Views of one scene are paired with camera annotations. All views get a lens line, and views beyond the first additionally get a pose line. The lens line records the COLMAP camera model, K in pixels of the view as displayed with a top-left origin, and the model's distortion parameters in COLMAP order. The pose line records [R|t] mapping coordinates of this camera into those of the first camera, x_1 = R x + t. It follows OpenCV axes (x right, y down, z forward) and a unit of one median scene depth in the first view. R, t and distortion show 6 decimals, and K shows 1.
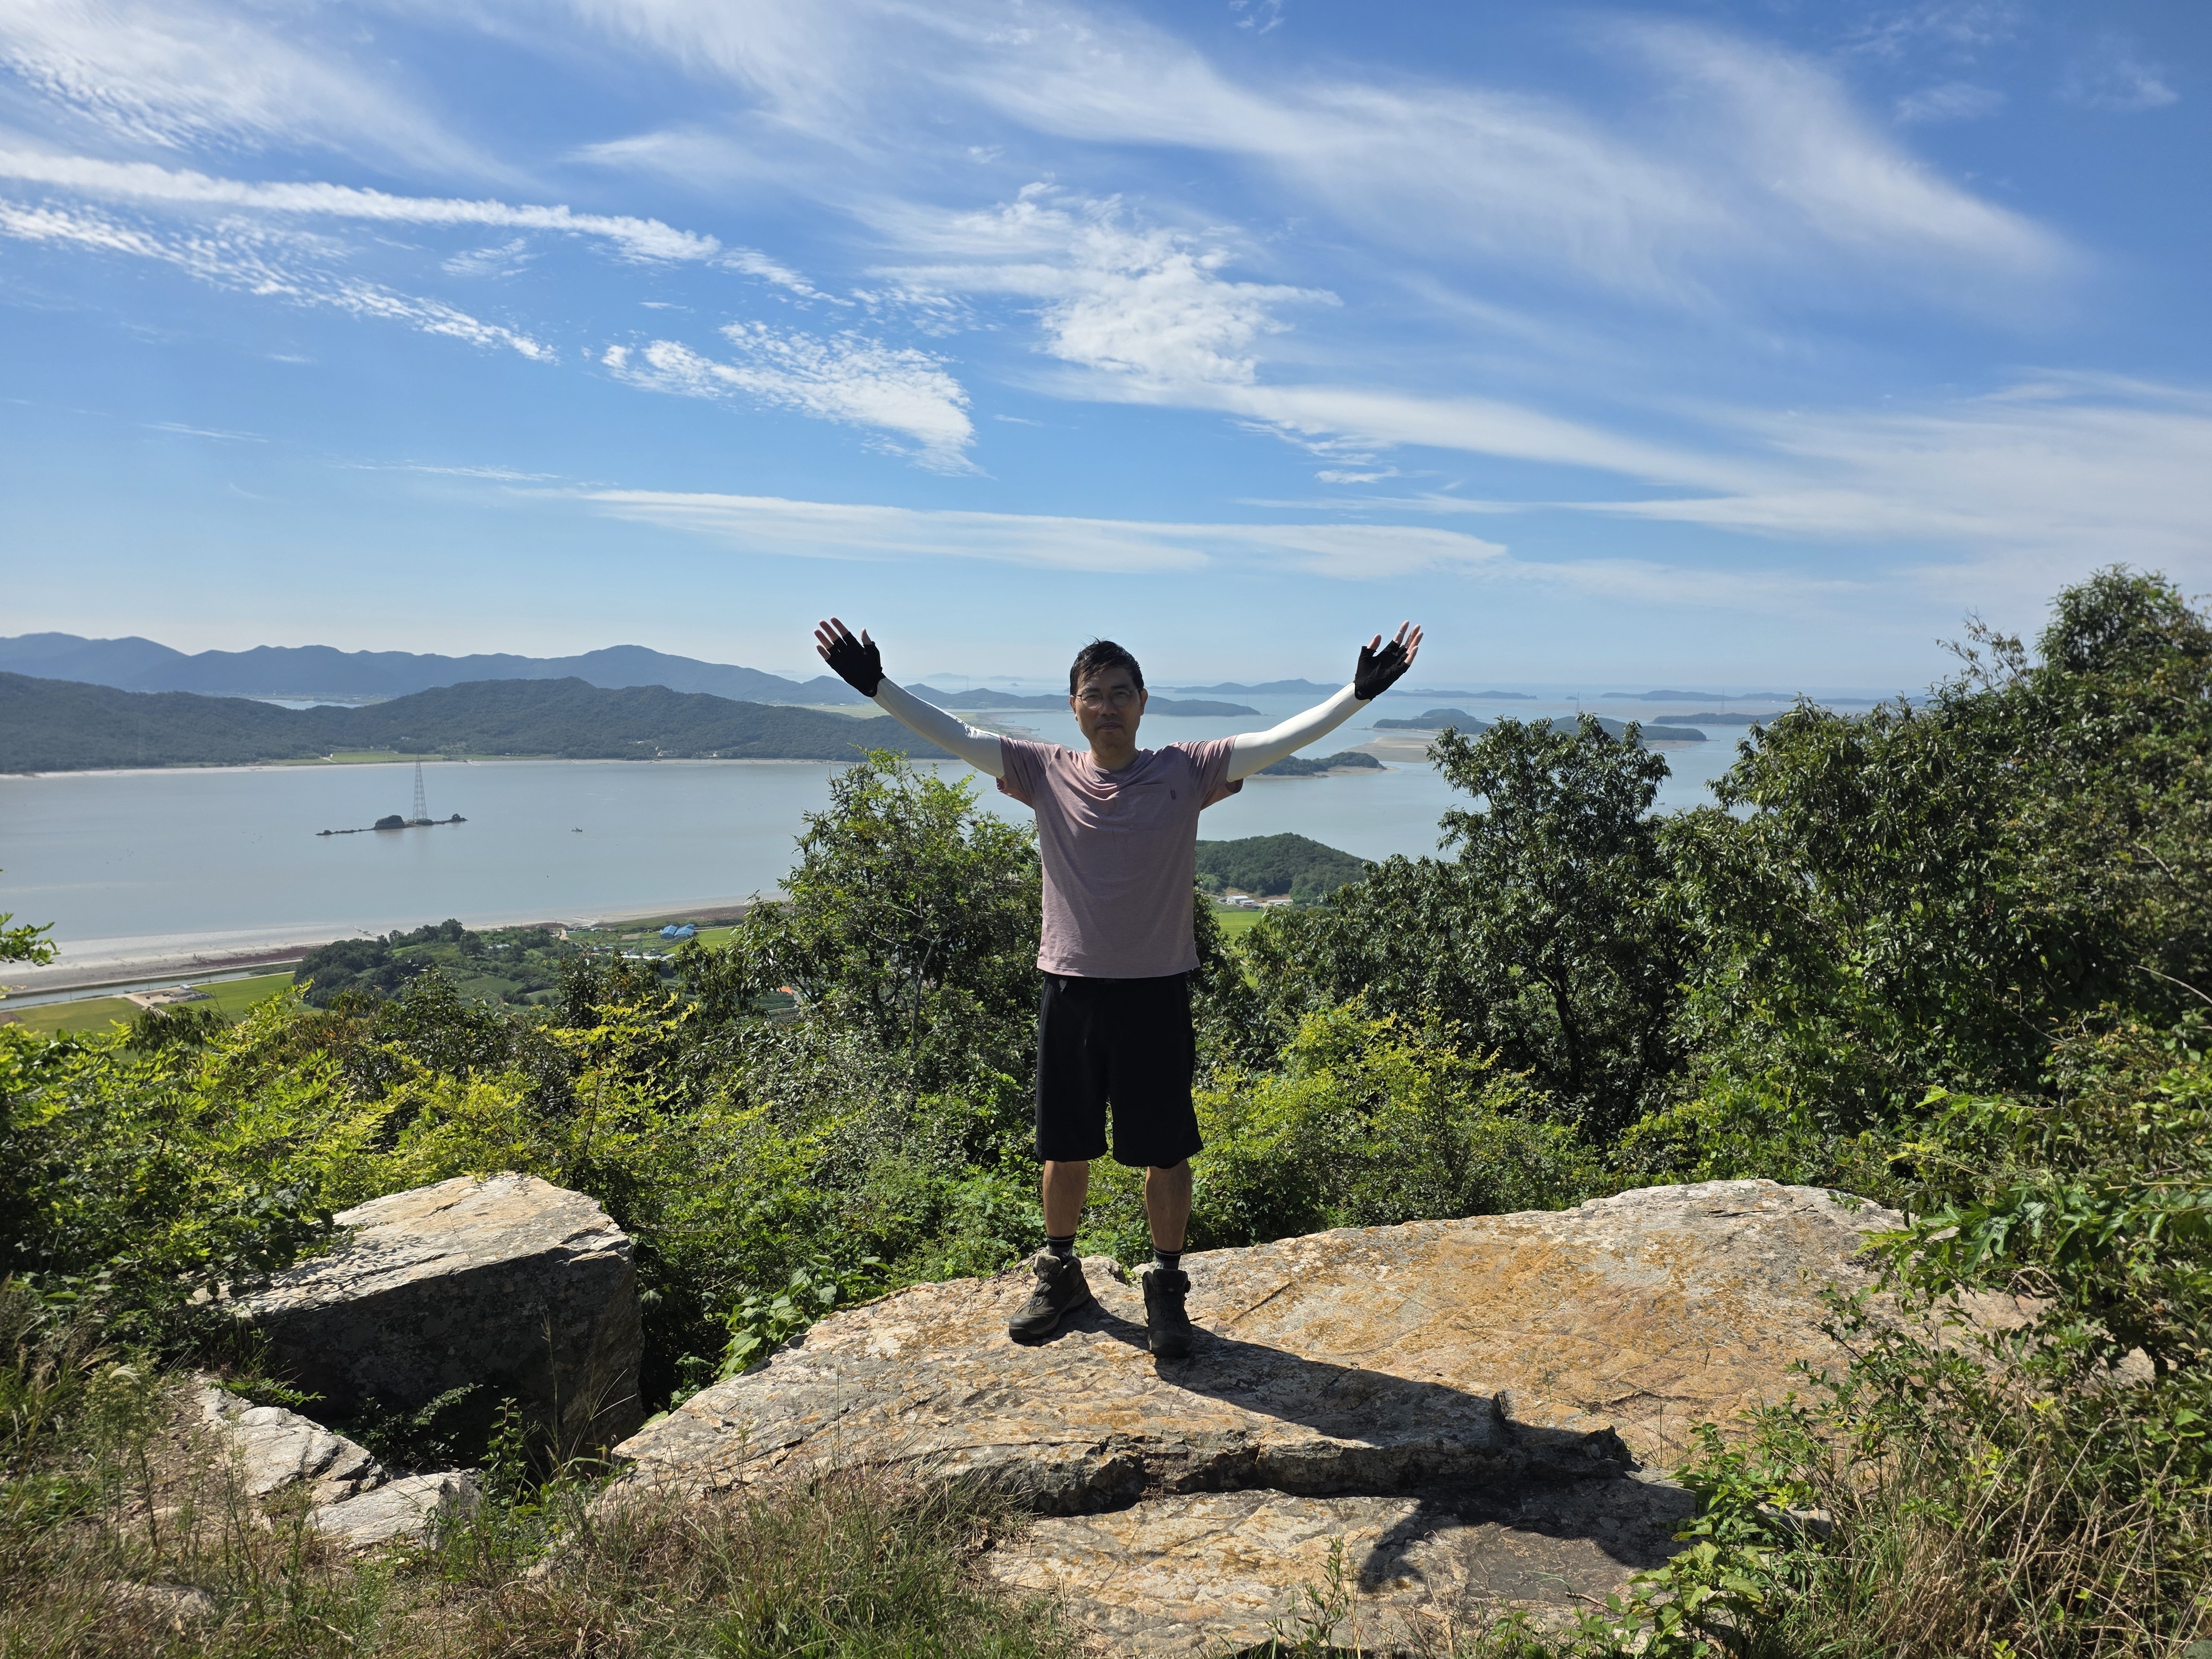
lens RADIAL K [[1465.4, 0, 1107.9], [0, 1465.4, 840.9], [0, 0, 1]] dist [0.085186, -0.069926]
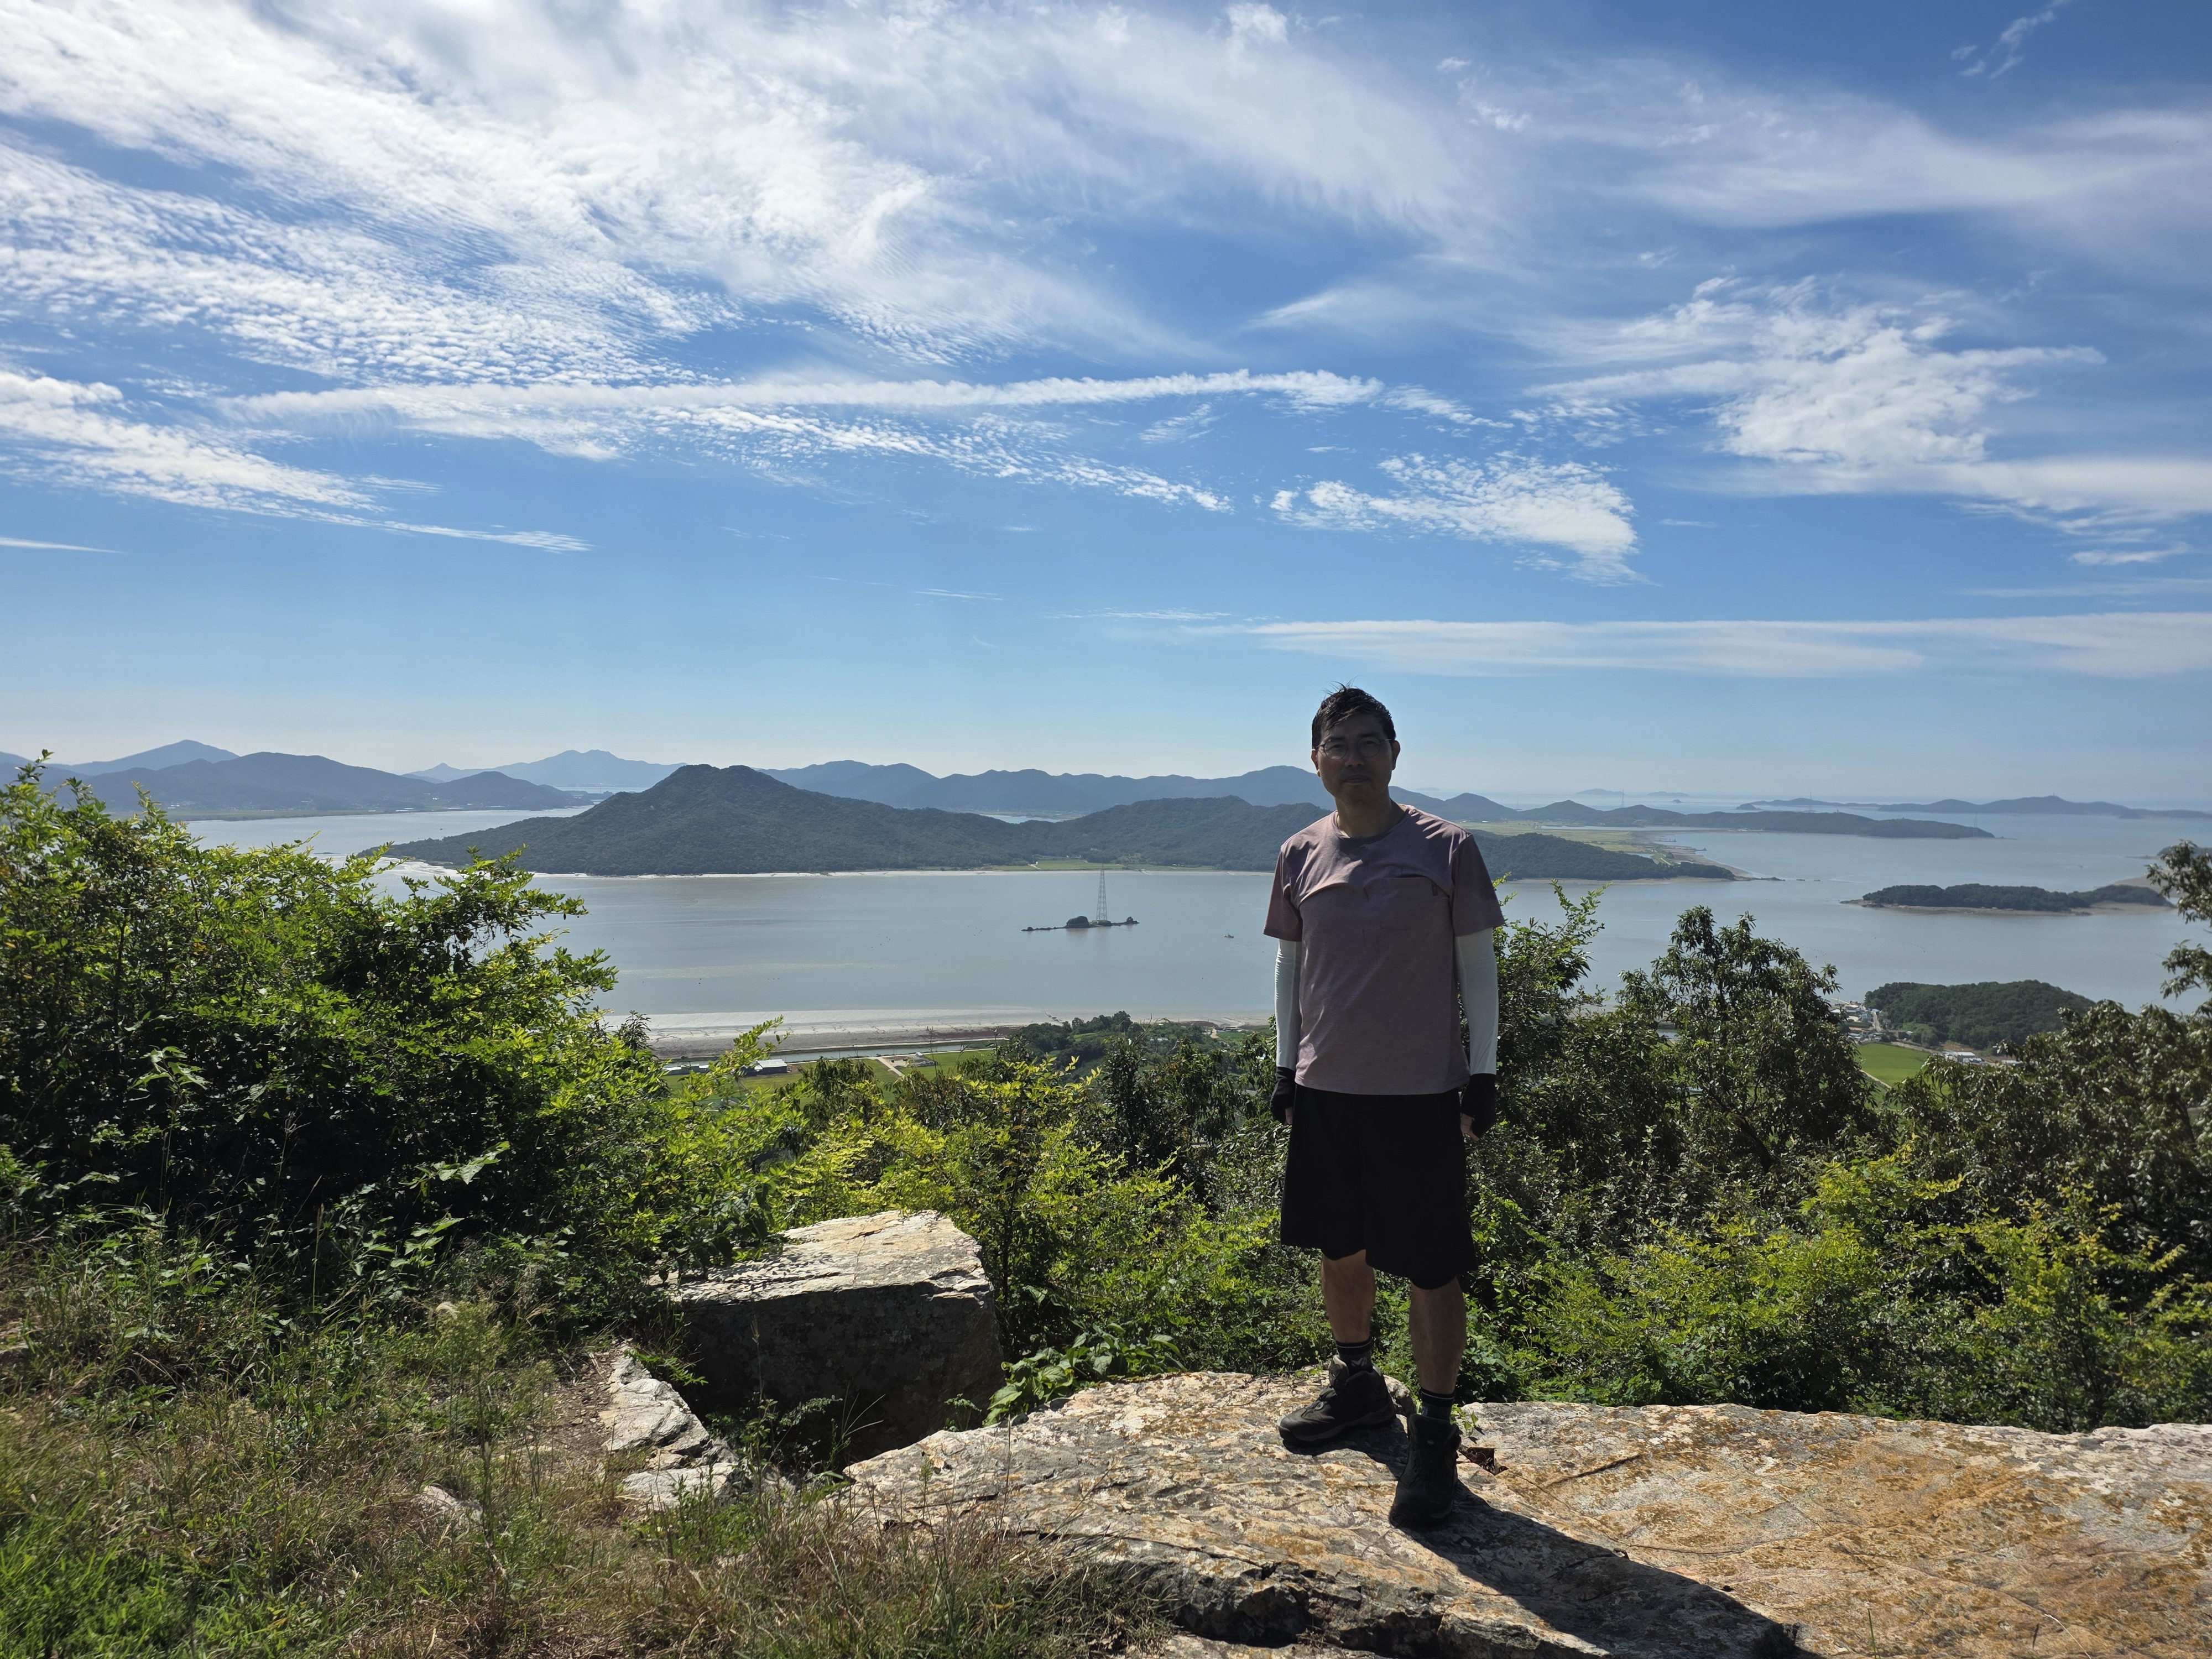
lens RADIAL K [[1459.5, 0, 1100.5], [0, 1459.5, 844.0], [0, 0, 1]] dist [0.076926, -0.055932]
pose [[0.904627, 0.017005, -0.425865, 0.185198], [-0.049924, 0.996553, -0.066257, 0.023809], [0.423271, 0.081198, 0.902357, 0.077191]]
